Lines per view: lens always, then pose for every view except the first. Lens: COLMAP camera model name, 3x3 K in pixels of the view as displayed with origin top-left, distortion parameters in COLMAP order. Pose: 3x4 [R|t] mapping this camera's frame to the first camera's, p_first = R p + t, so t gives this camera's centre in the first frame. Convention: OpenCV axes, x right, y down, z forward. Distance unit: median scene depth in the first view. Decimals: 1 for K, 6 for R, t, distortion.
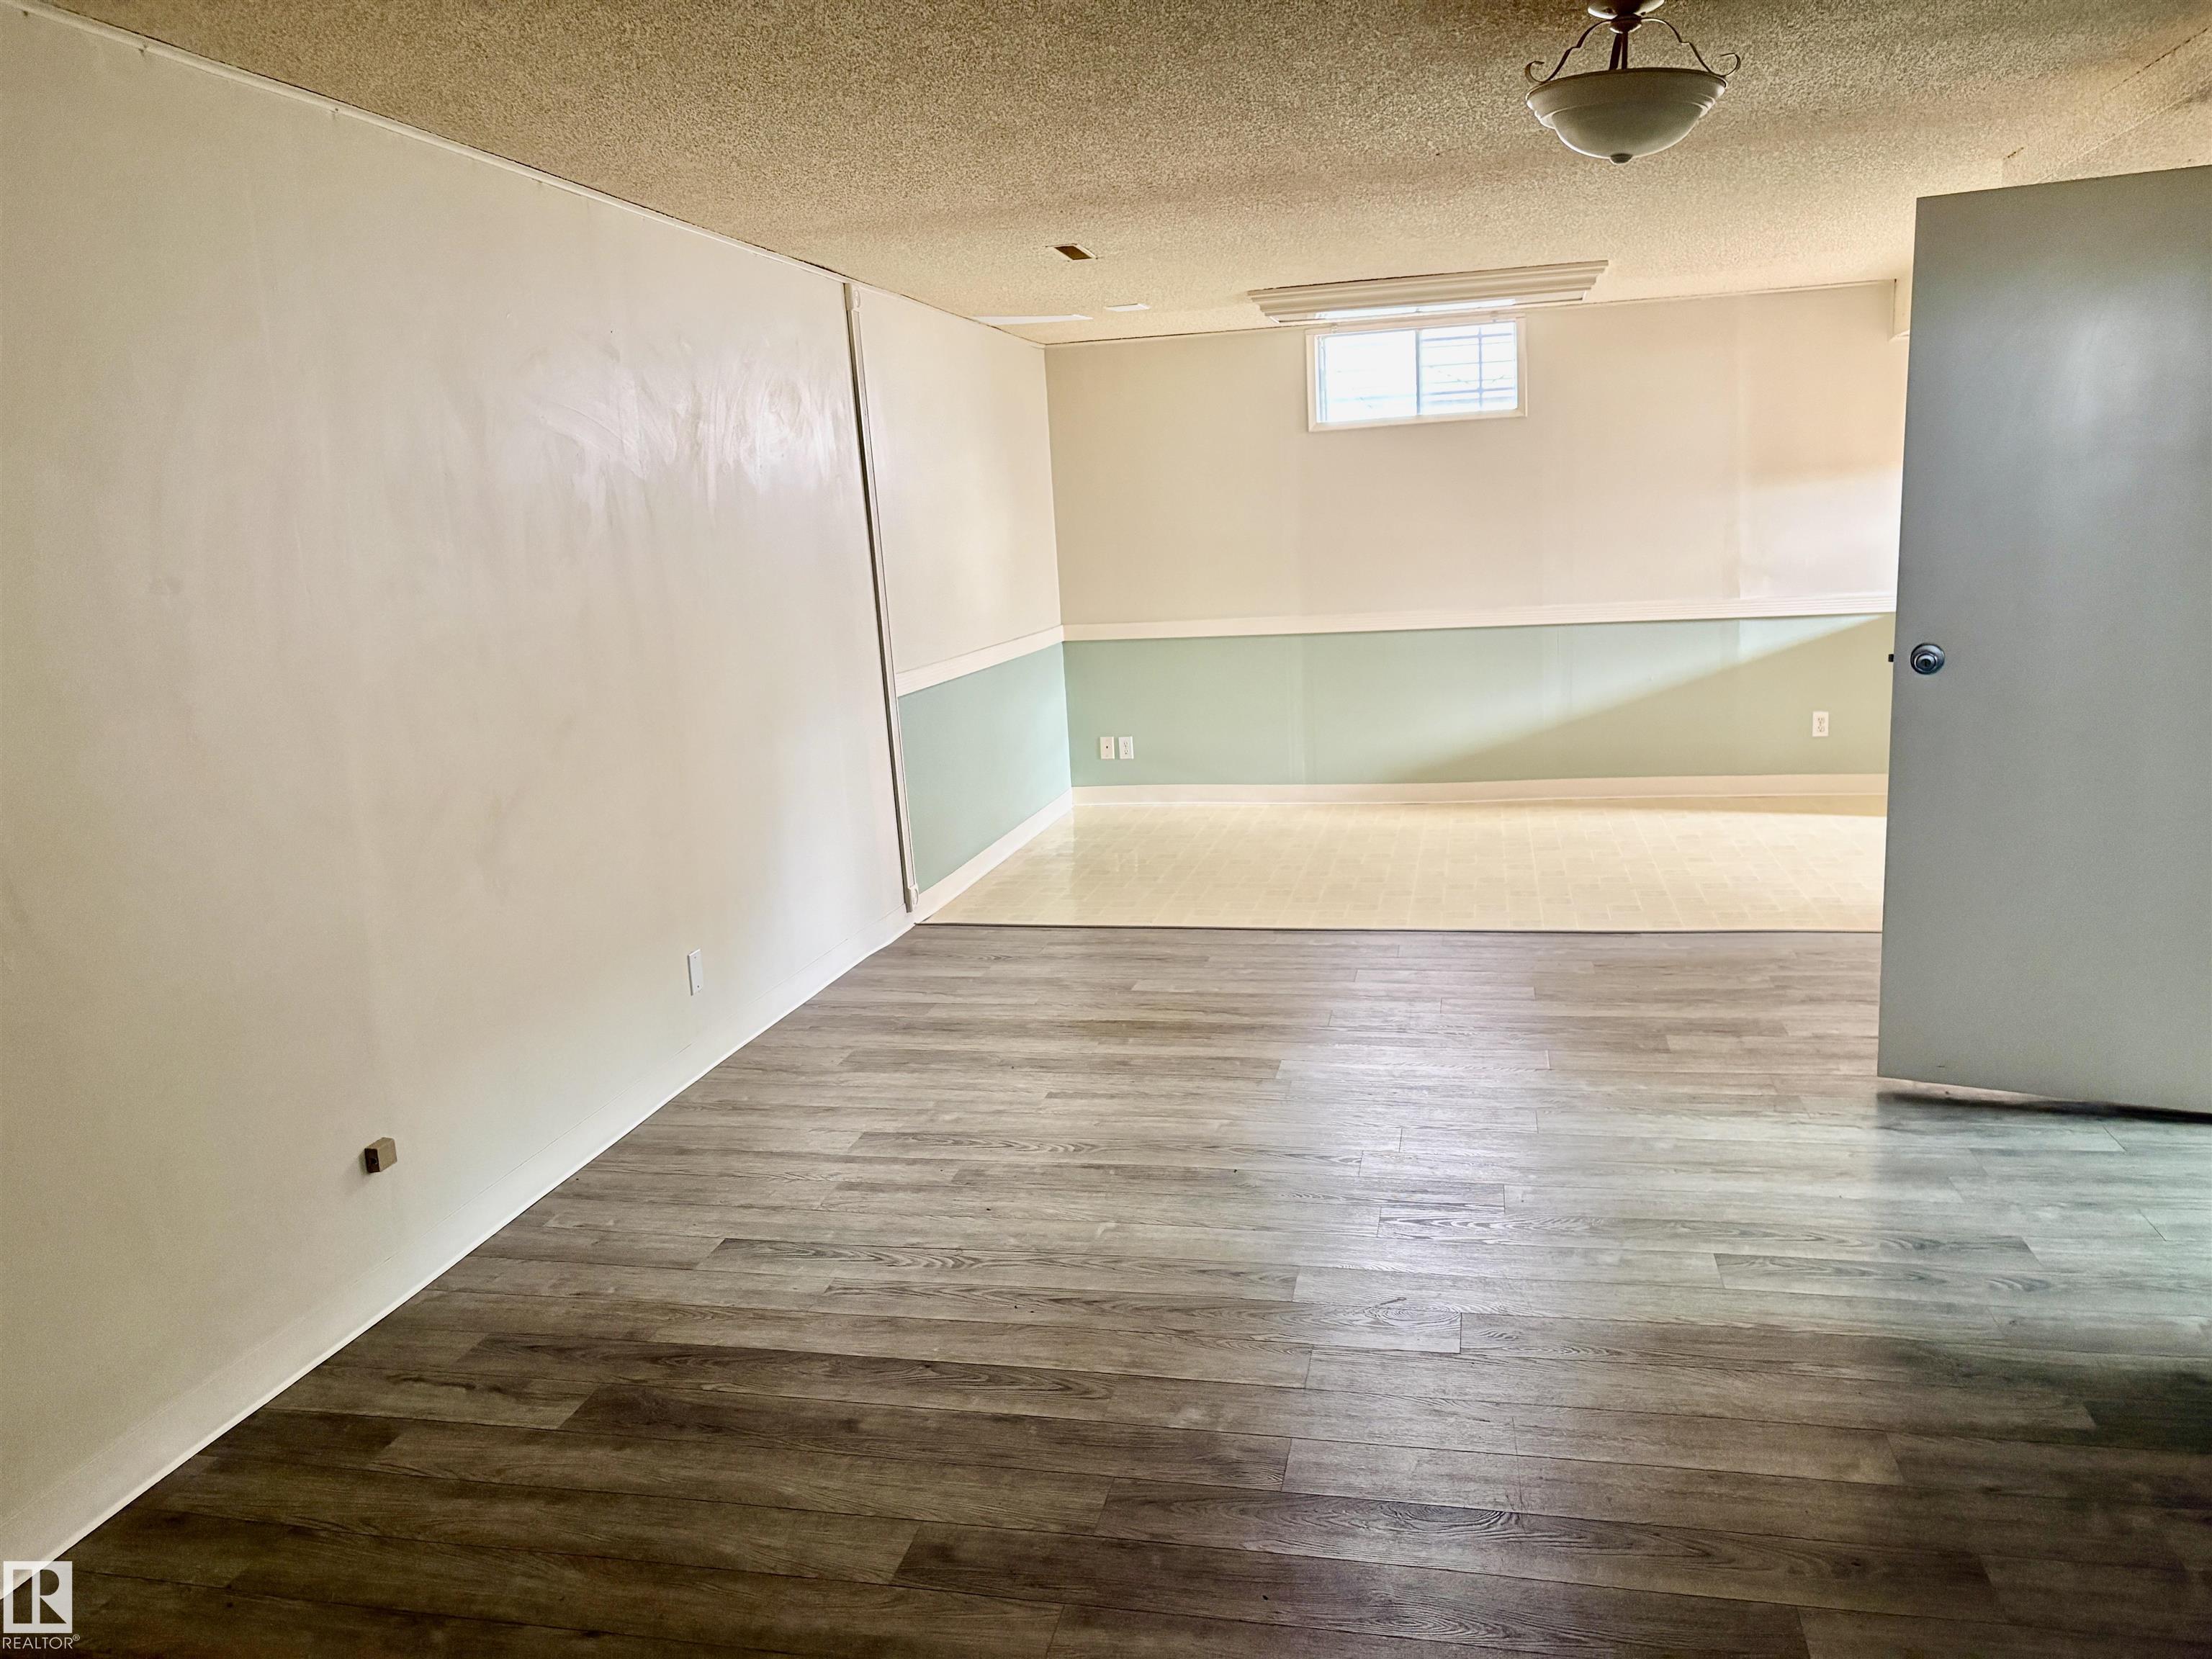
lens RADIAL K [[1640.5, 0, 1103.8], [0, 1640.5, 827.5], [0, 0, 1]] dist [0.012008, -0.027264]
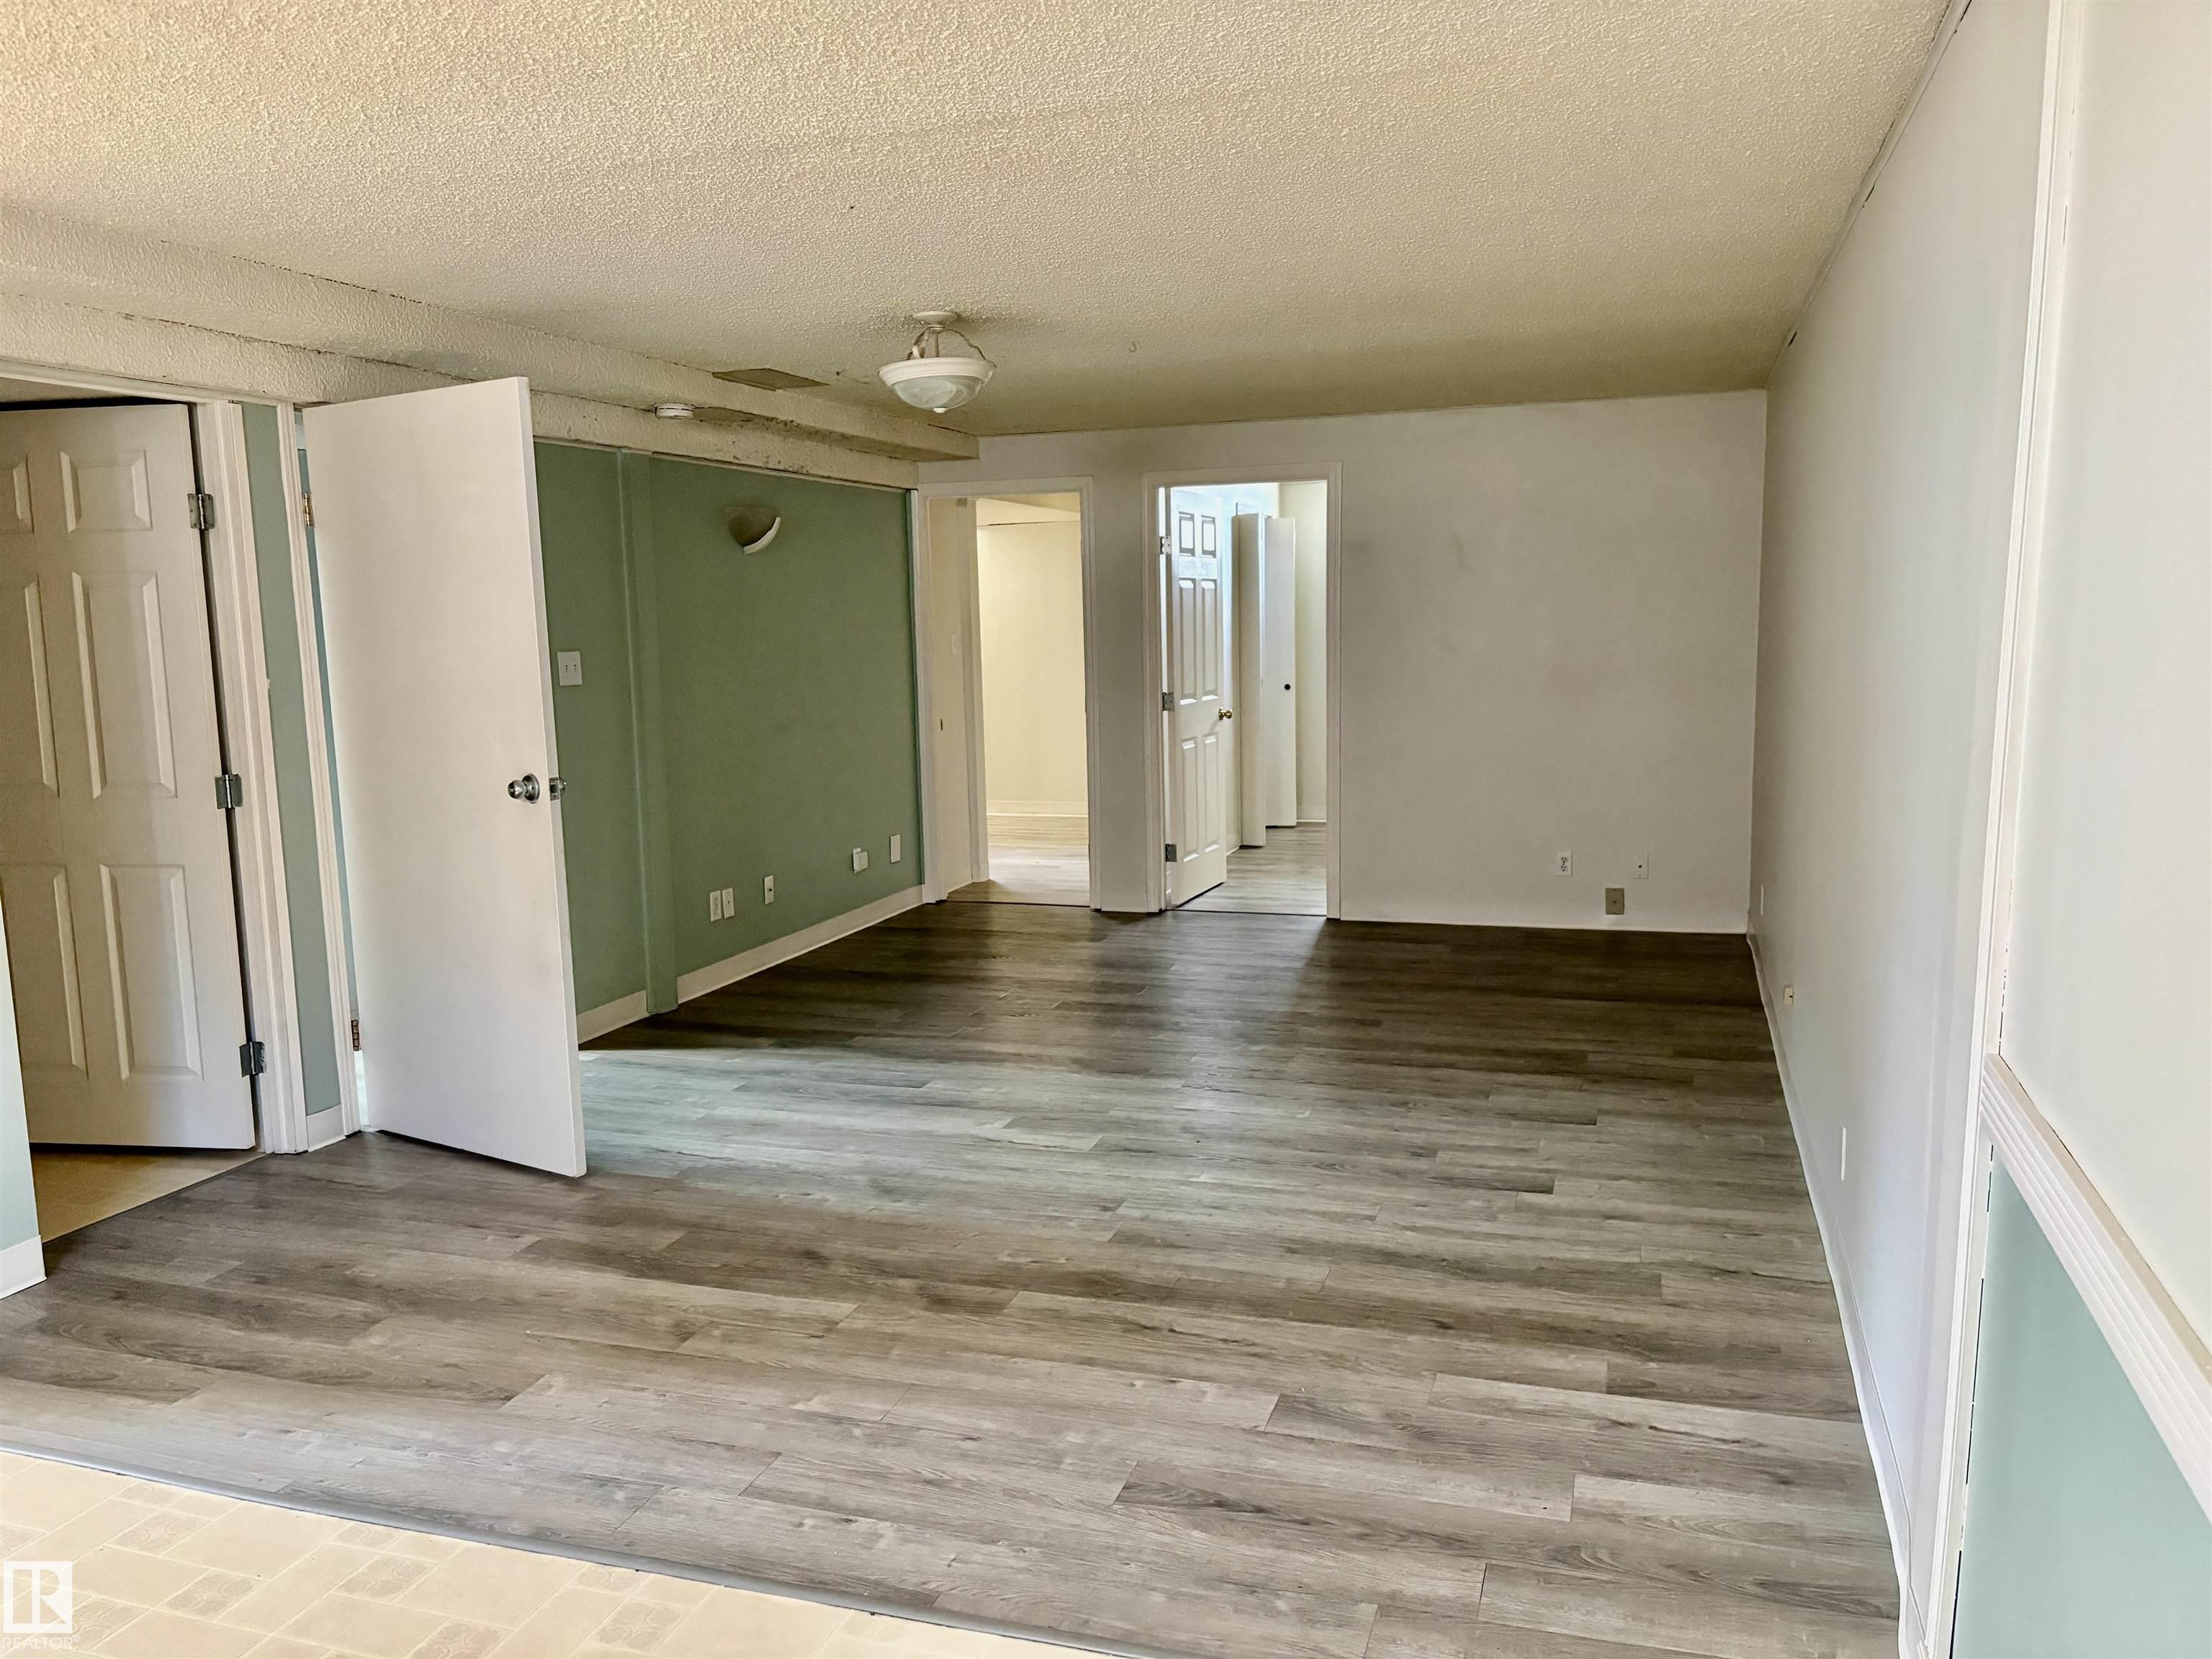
lens RADIAL K [[1640.5, 0, 1103.8], [0, 1640.5, 827.5], [0, 0, 1]] dist [0.012008, -0.027264]
pose [[-0.992188, 0.063471, 0.107399, 0.004406], [0.093918, 0.946683, 0.308172, -0.412127], [-0.082113, 0.315851, -0.945249, 2.167198]]
